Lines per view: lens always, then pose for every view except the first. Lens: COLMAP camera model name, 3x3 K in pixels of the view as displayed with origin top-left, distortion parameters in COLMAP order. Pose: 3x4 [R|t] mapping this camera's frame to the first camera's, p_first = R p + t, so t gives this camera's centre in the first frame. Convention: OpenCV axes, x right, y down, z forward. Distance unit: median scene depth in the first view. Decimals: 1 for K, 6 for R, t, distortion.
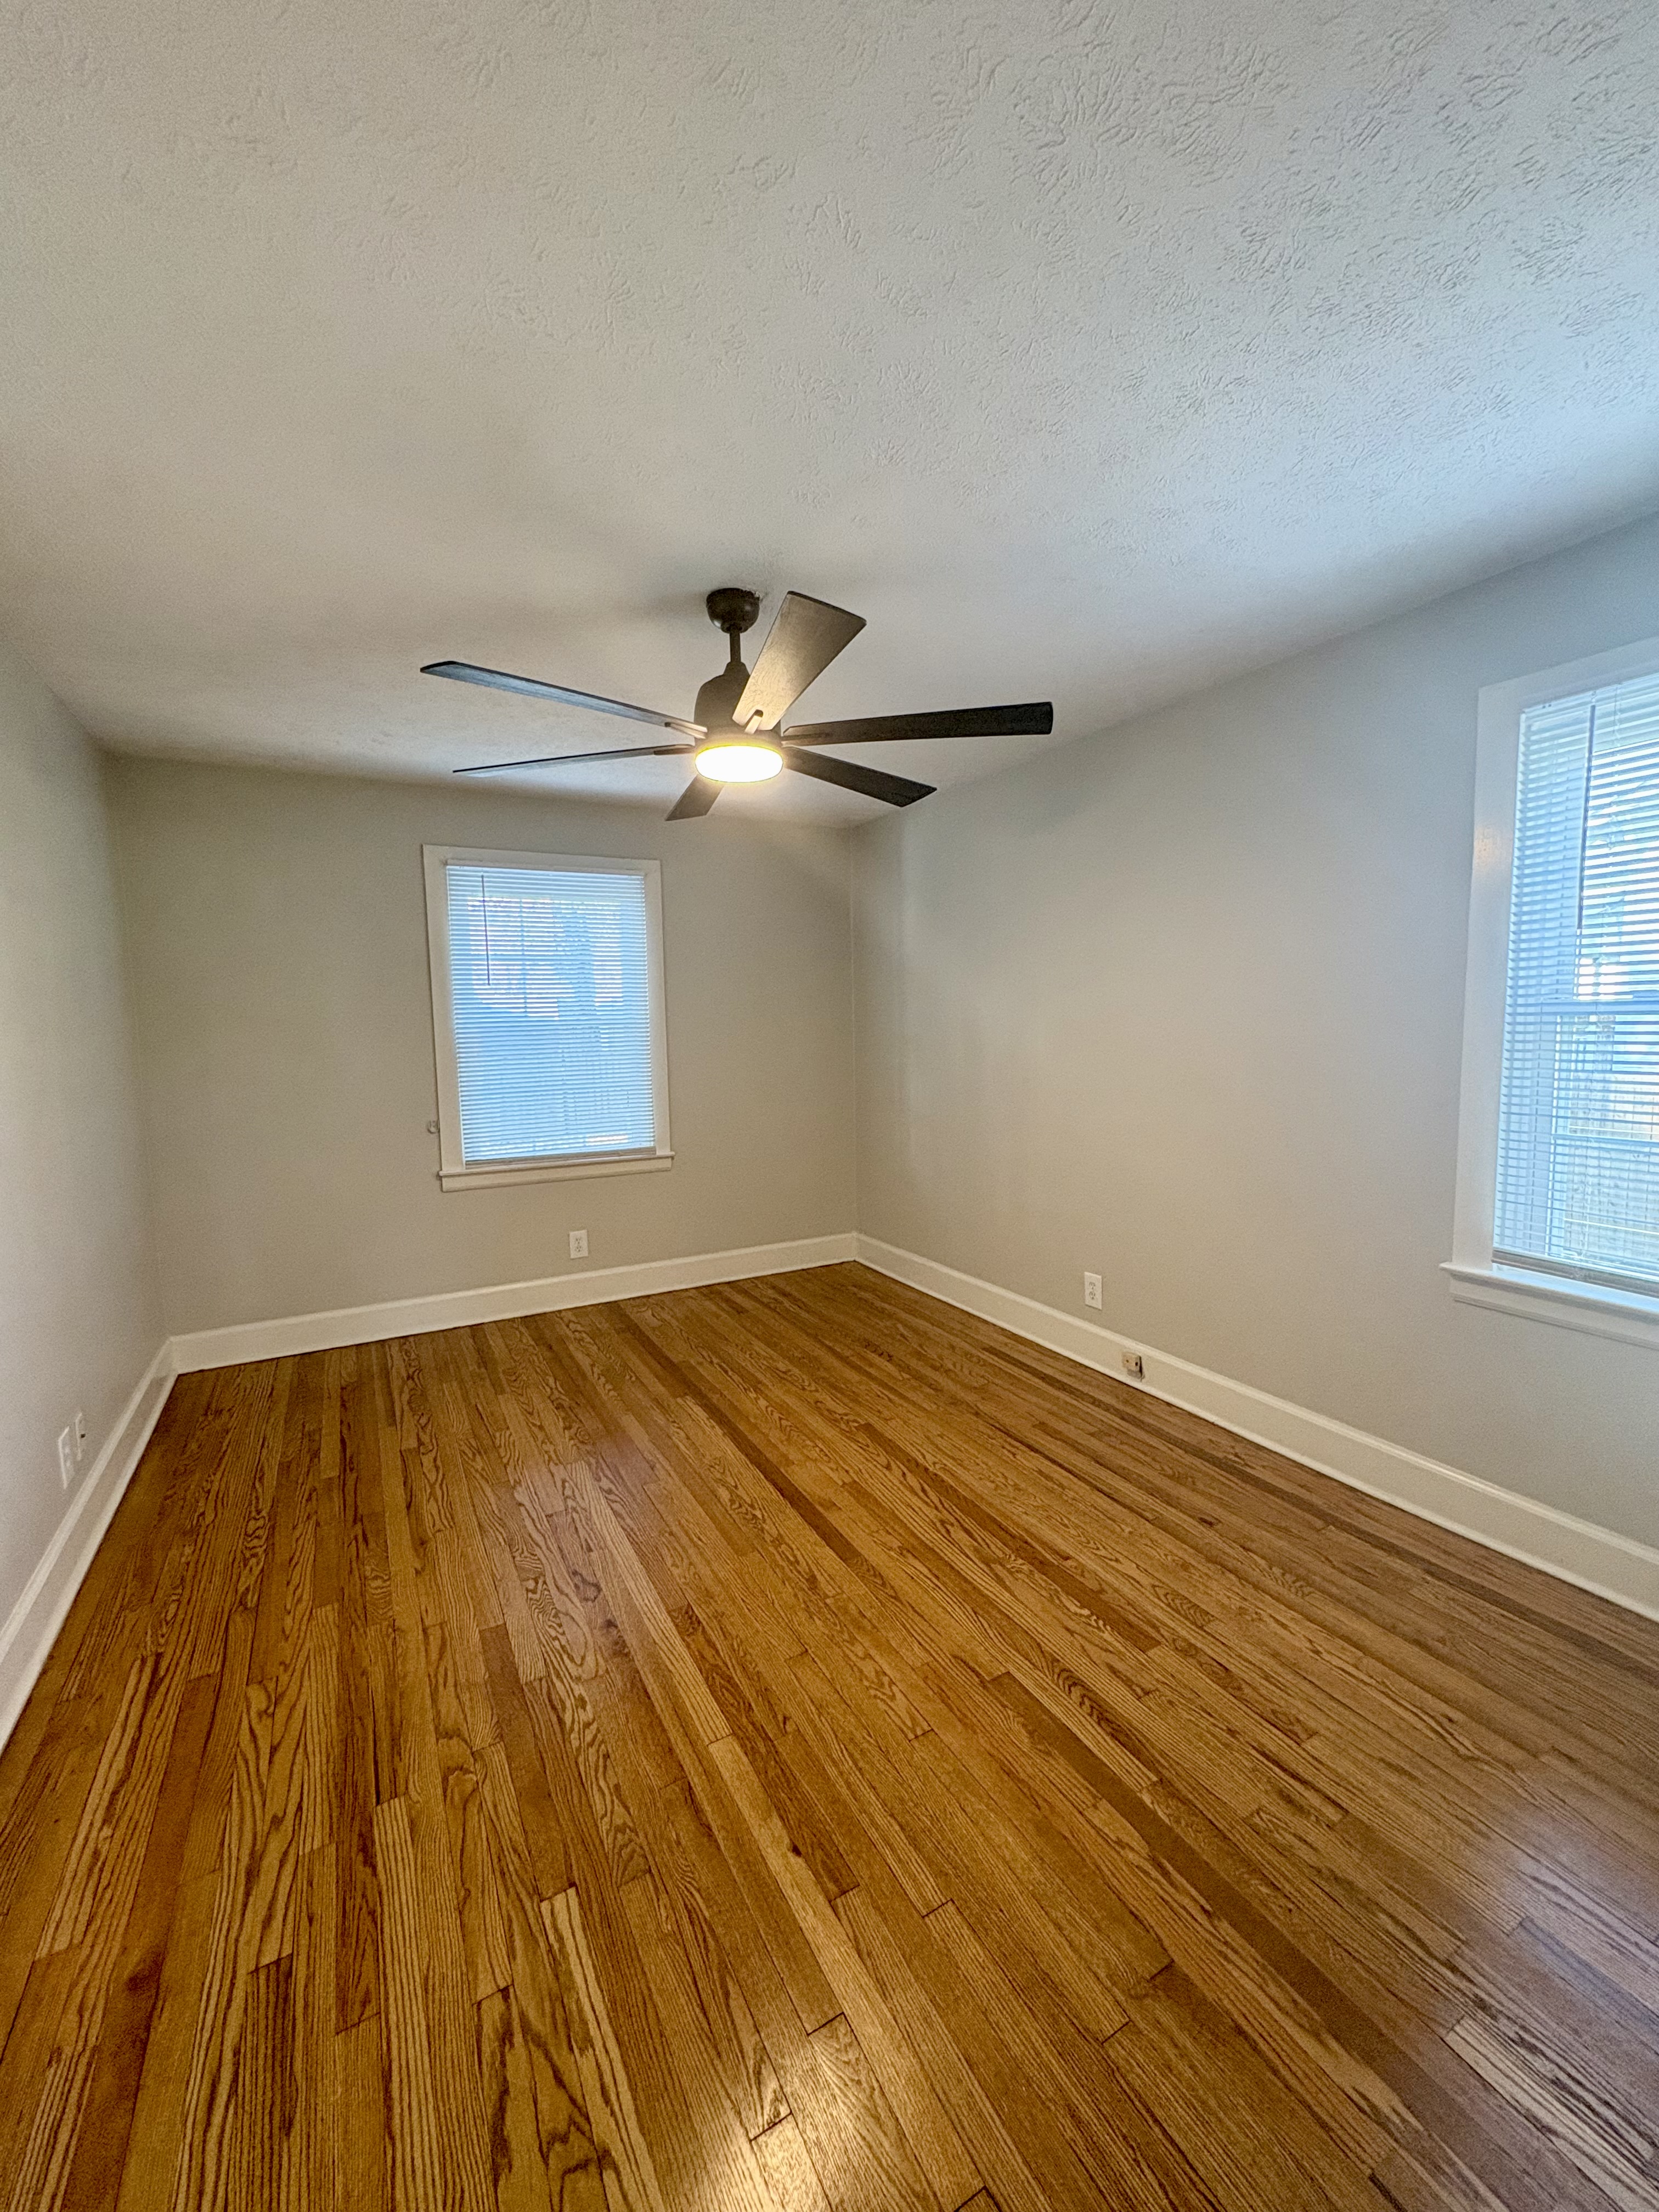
lens RADIAL K [[879.2, 0, 828.7], [0, 879.2, 1105.5], [0, 0, 1]] dist [0.001797, -0.000014]
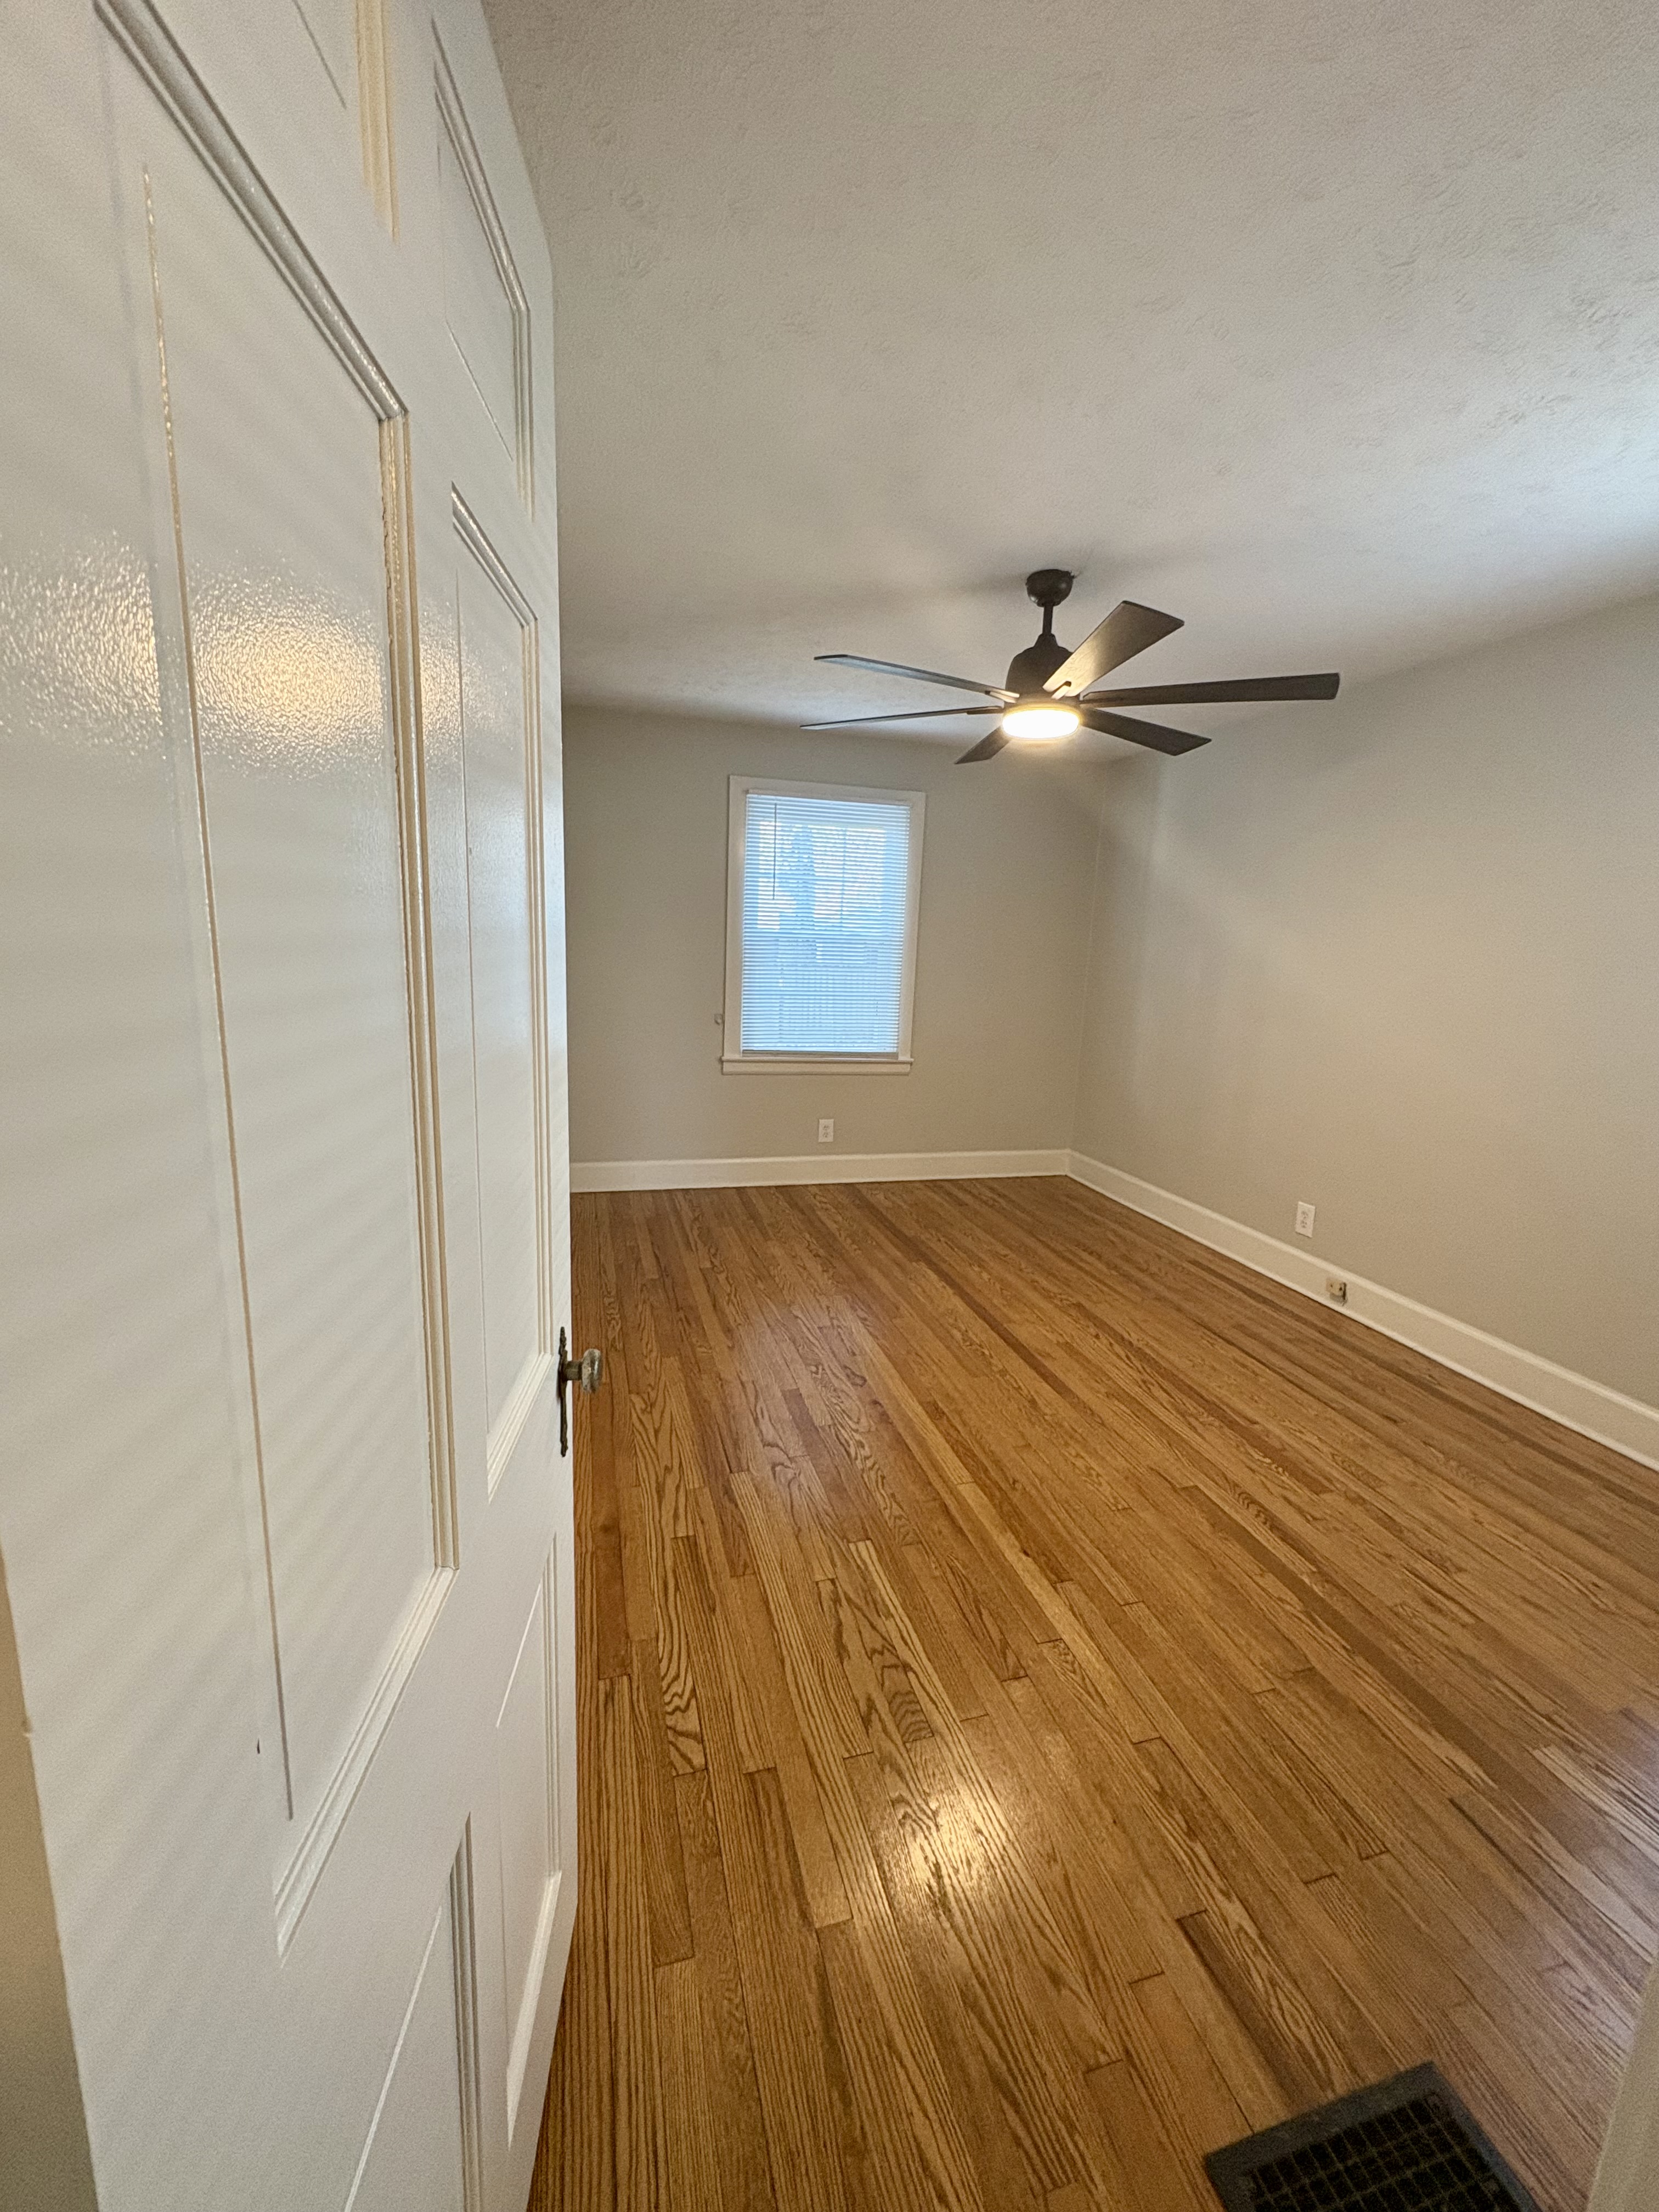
lens RADIAL K [[879.2, 0, 828.7], [0, 879.2, 1105.5], [0, 0, 1]] dist [0.001797, -0.000014]
pose [[0.972510, 0.098680, -0.210918, -0.079285], [-0.080195, 0.992291, 0.094482, 0.029432], [0.218615, -0.074970, 0.972927, -0.244949]]
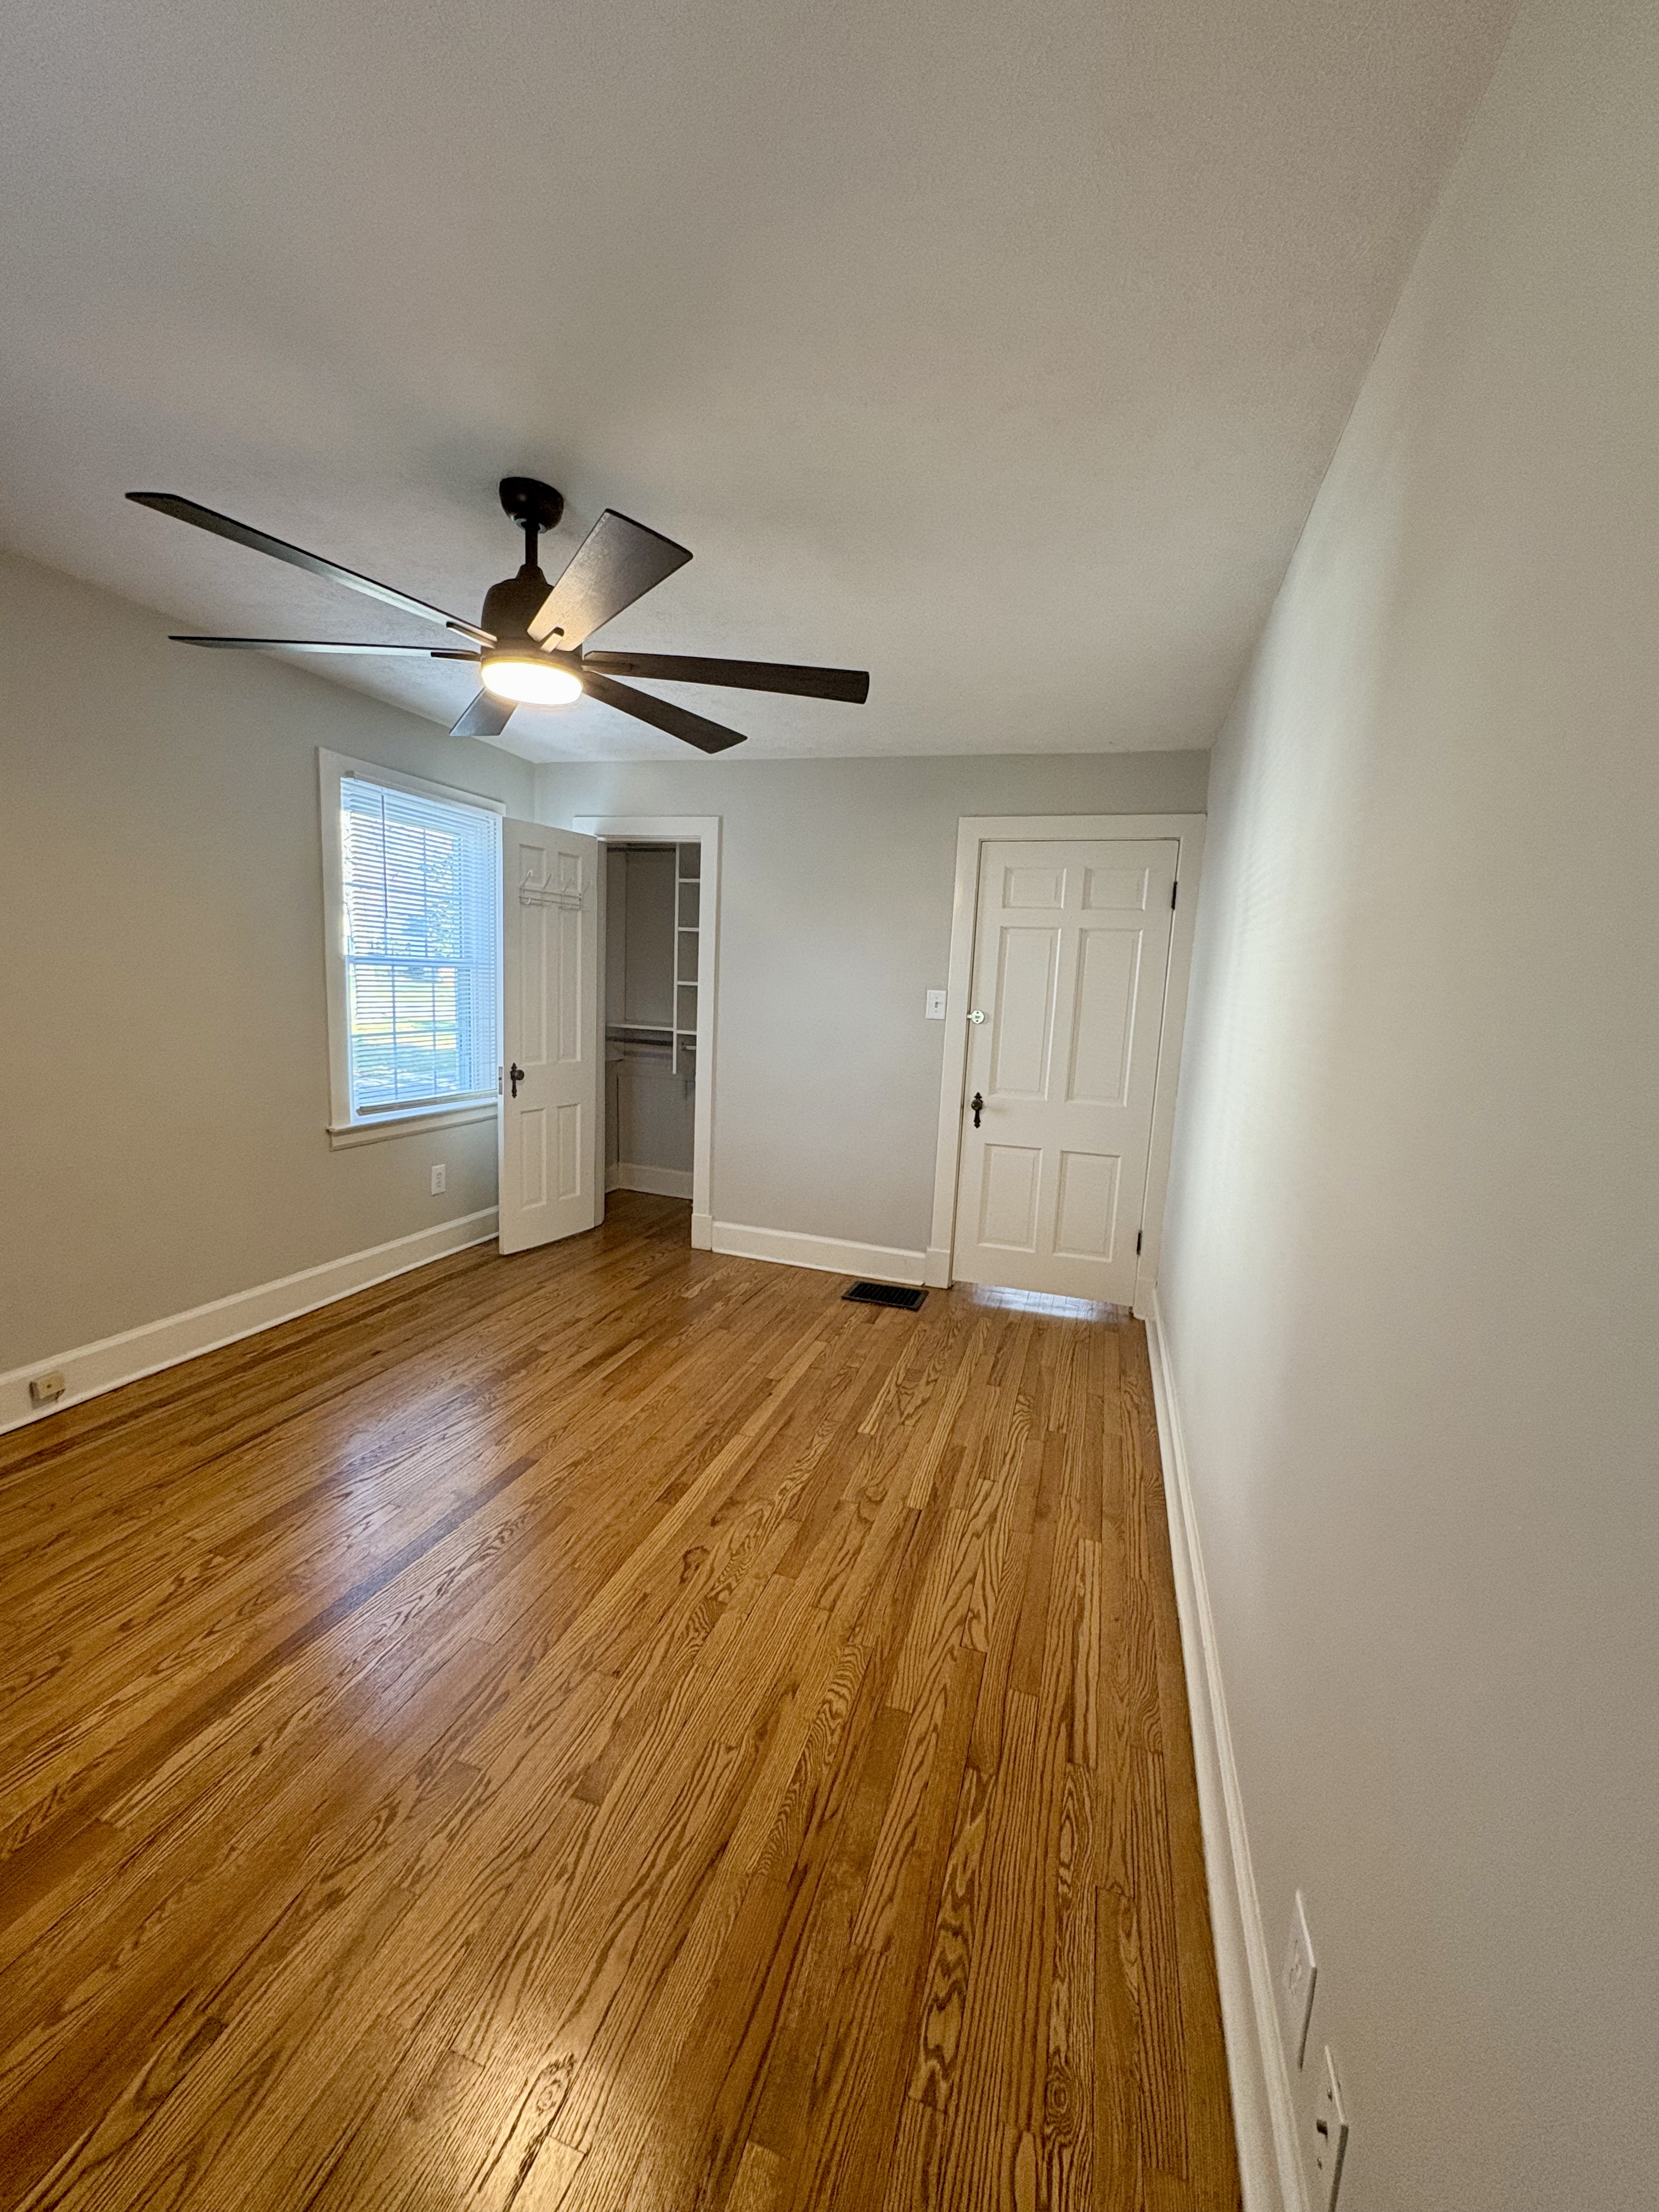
lens RADIAL K [[879.2, 0, 828.7], [0, 879.2, 1105.5], [0, 0, 1]] dist [0.001797, -0.000014]
pose [[-0.689087, -0.116714, 0.715218, -1.019461], [0.035951, 0.980224, 0.194597, -0.128653], [-0.723787, 0.159807, -0.671264, 1.469382]]
